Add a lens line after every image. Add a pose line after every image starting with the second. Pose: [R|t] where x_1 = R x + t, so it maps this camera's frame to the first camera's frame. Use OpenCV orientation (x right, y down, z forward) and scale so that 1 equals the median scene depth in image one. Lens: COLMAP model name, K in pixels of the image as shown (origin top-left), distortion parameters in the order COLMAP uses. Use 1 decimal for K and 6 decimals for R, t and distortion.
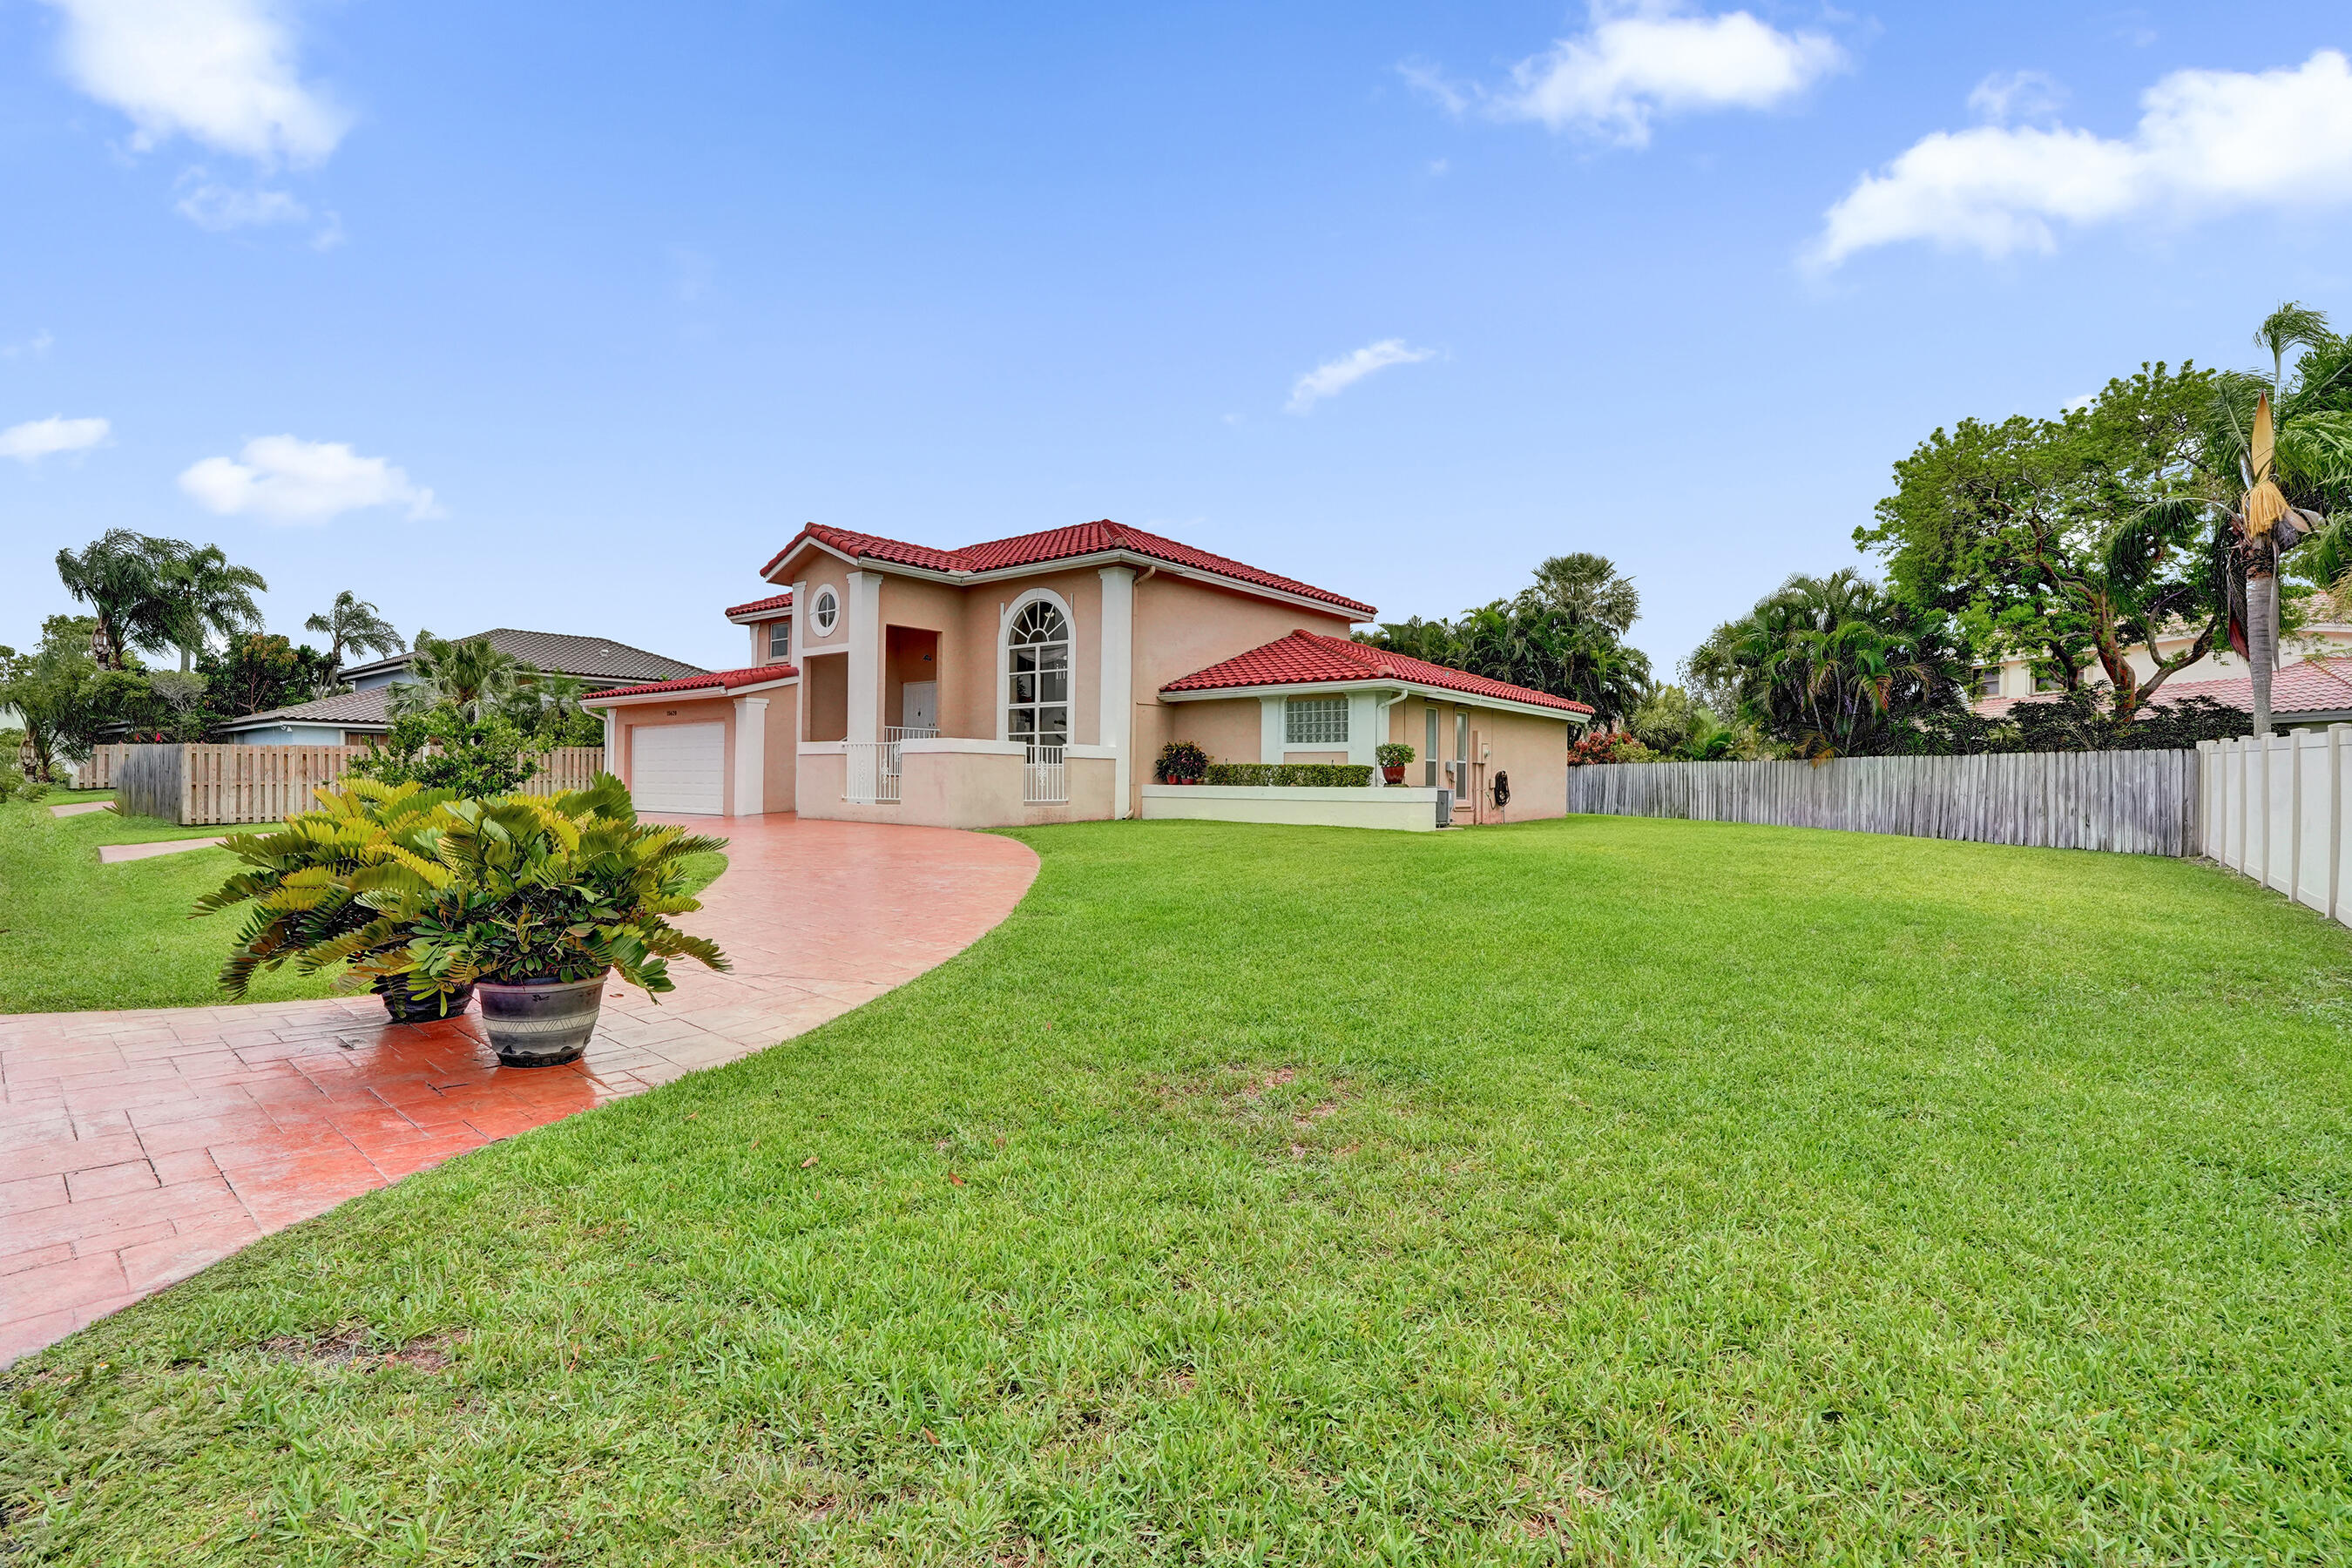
lens RADIAL K [[1053.0, 0, 1219.8], [0, 1053.0, 770.1], [0, 0, 1]] dist [0.001194, 0.000451]
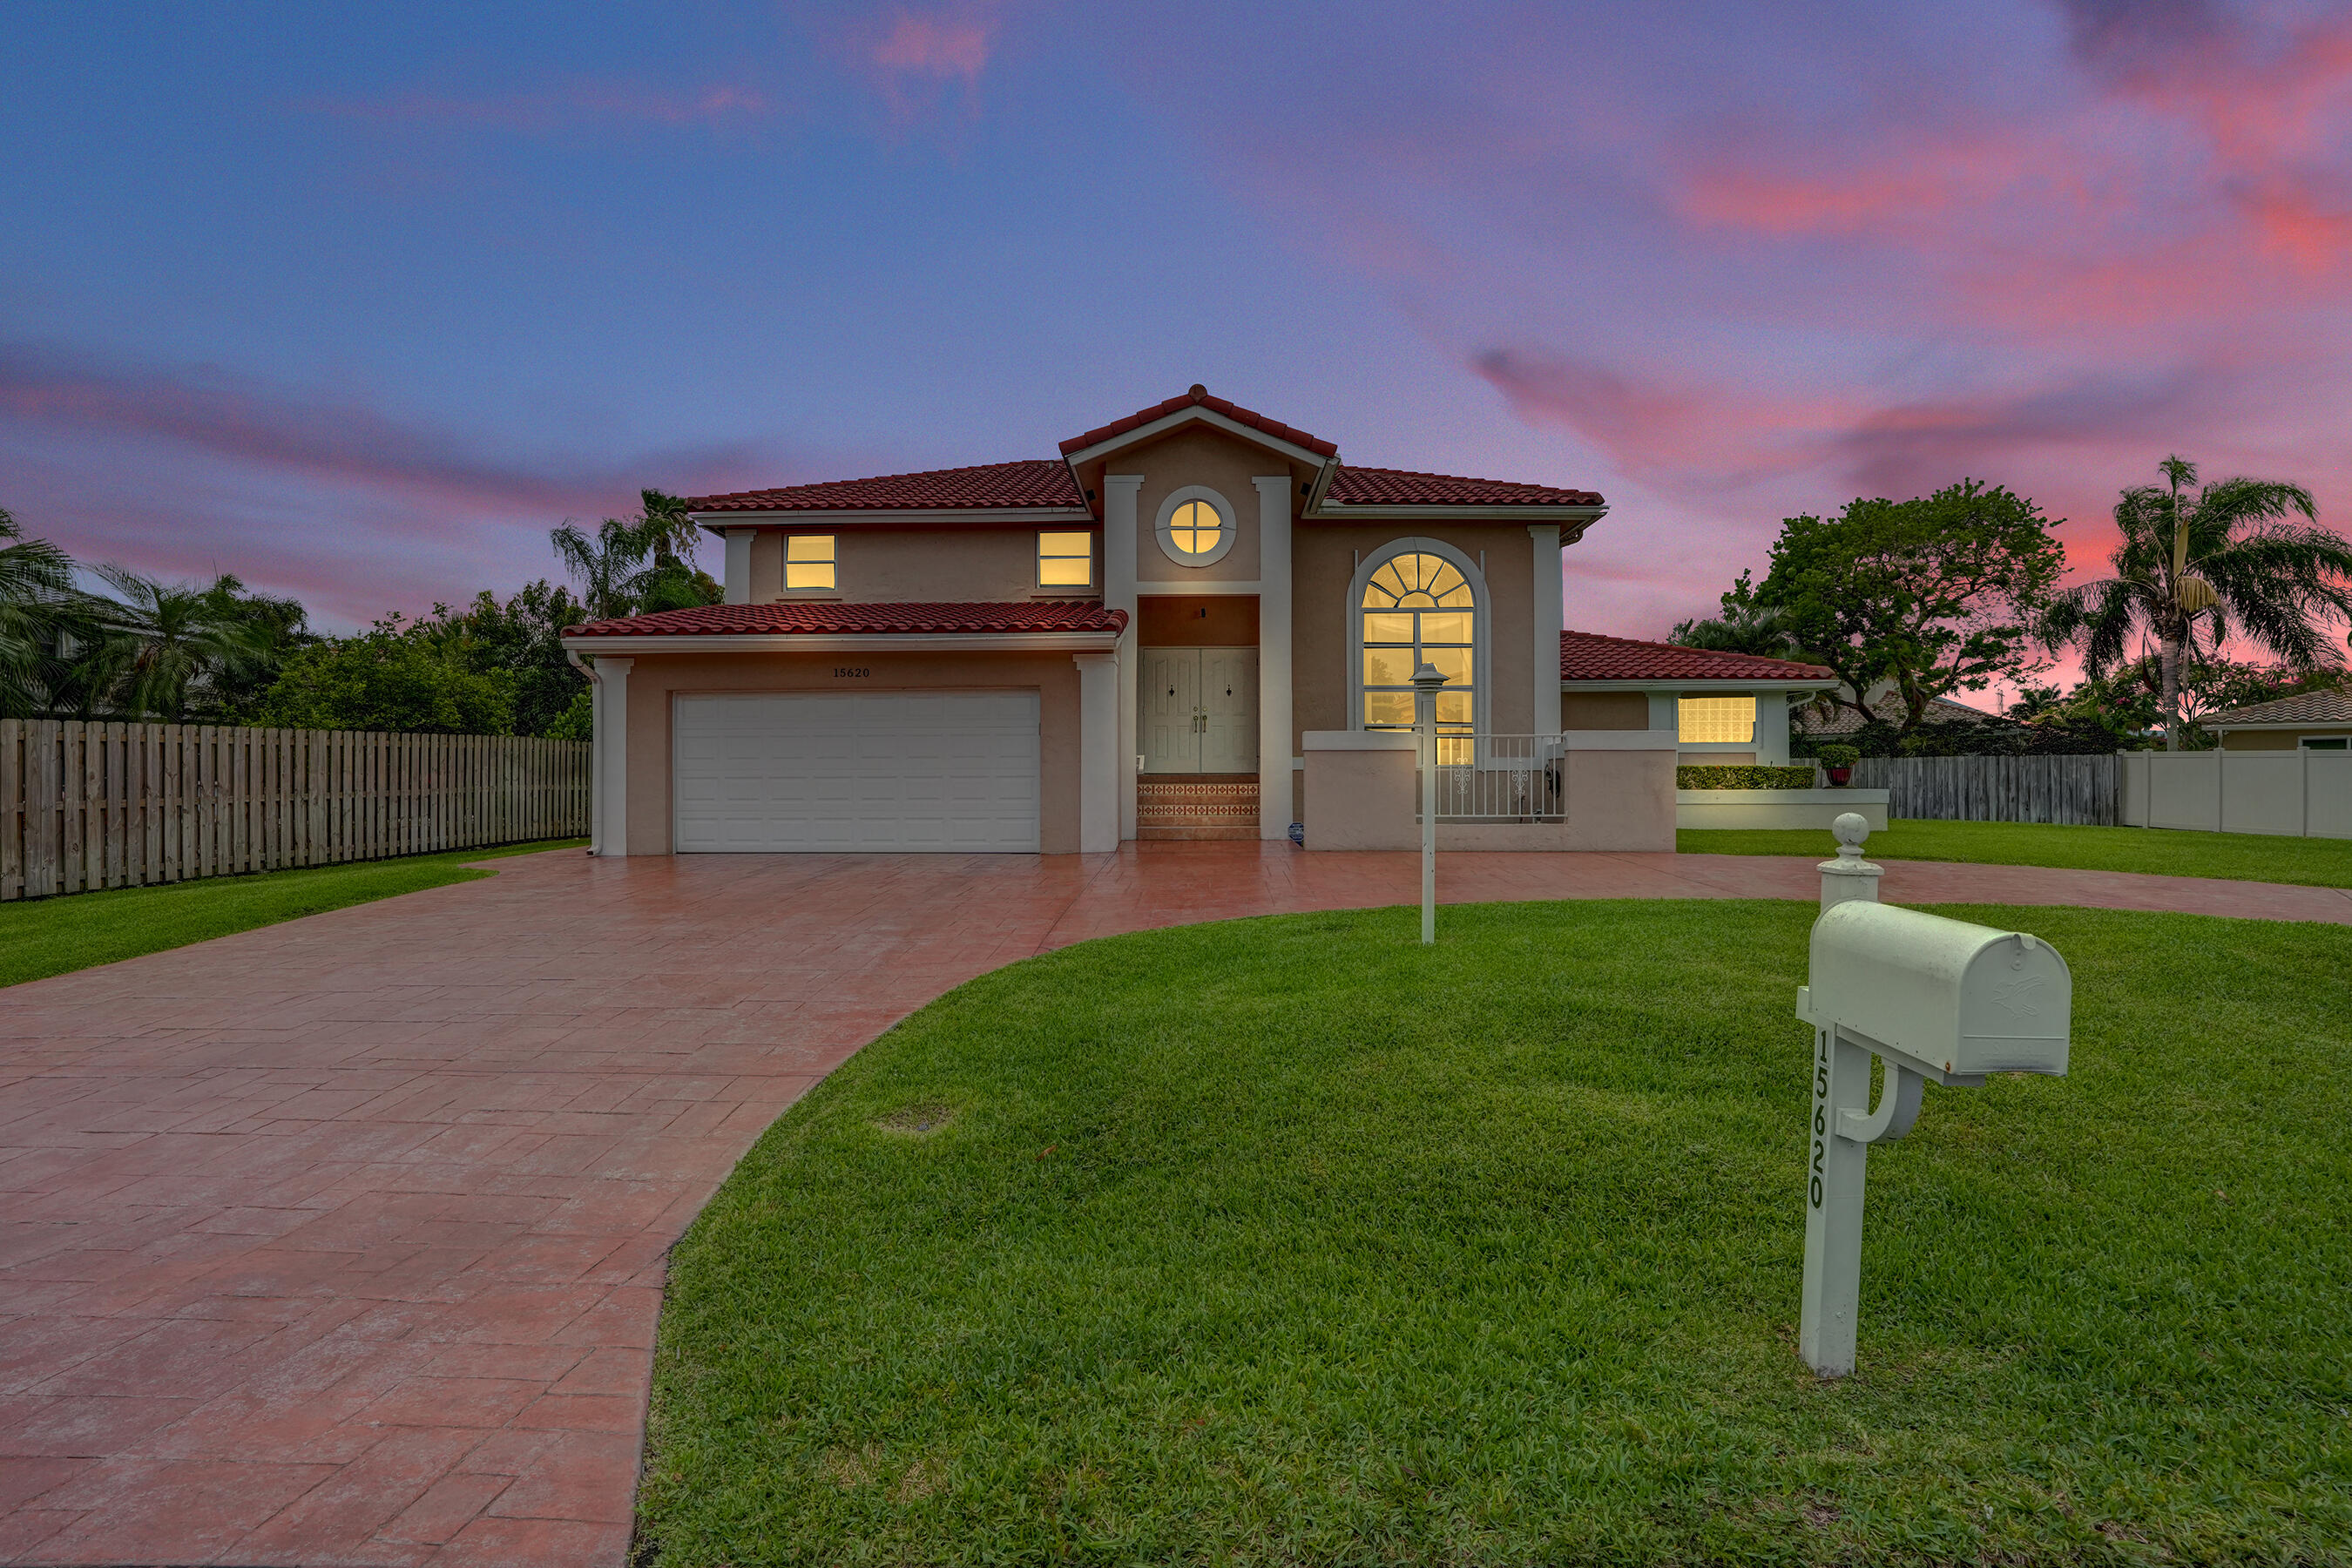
lens RADIAL K [[1053.0, 0, 1219.8], [0, 1053.0, 770.1], [0, 0, 1]] dist [0.001194, 0.000451]
pose [[0.802166, -0.006024, 0.597070, -0.706050], [0.000824, 0.999959, 0.008982, -0.009641], [-0.597100, -0.006713, 0.802139, 0.453135]]
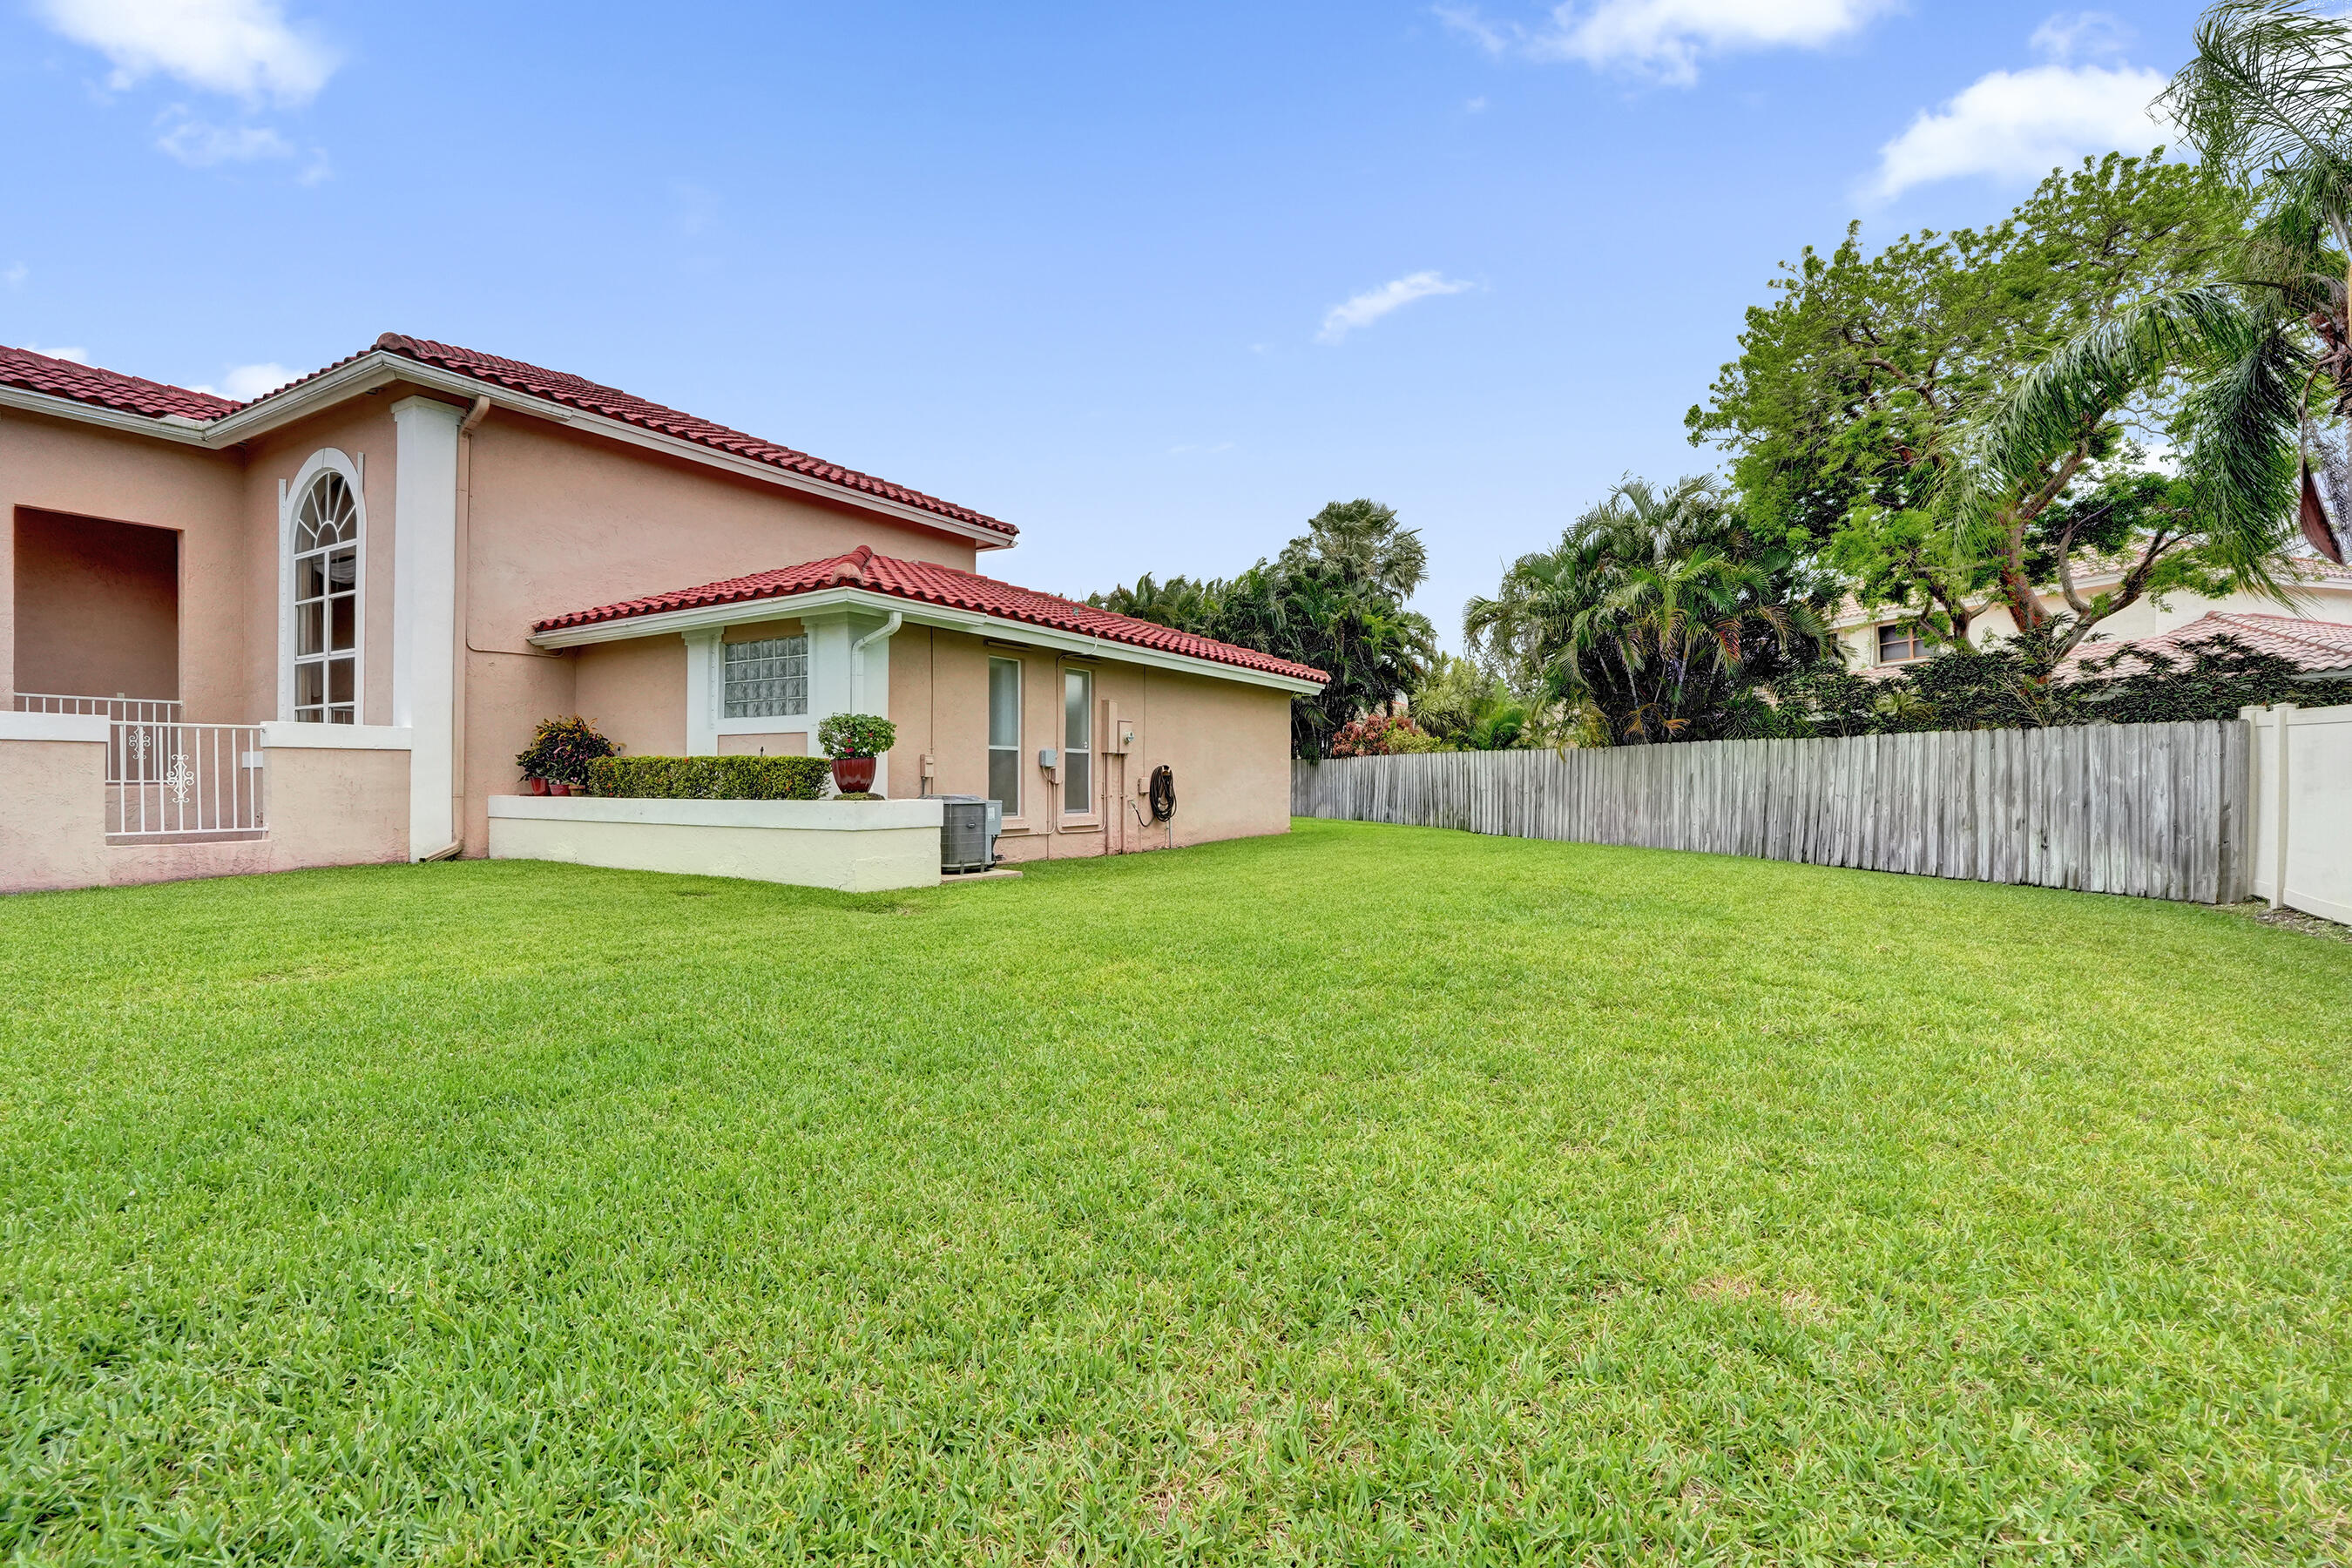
lens RADIAL K [[1044.7, 0, 1176.0], [0, 1044.7, 784.0], [0, 0, 1]] dist [-0.012636, 0.000033]
pose [[0.993972, -0.009907, 0.109186, 0.210984], [0.007998, 0.999808, 0.017909, 0.000634], [-0.109343, -0.016928, 0.993860, 0.383455]]
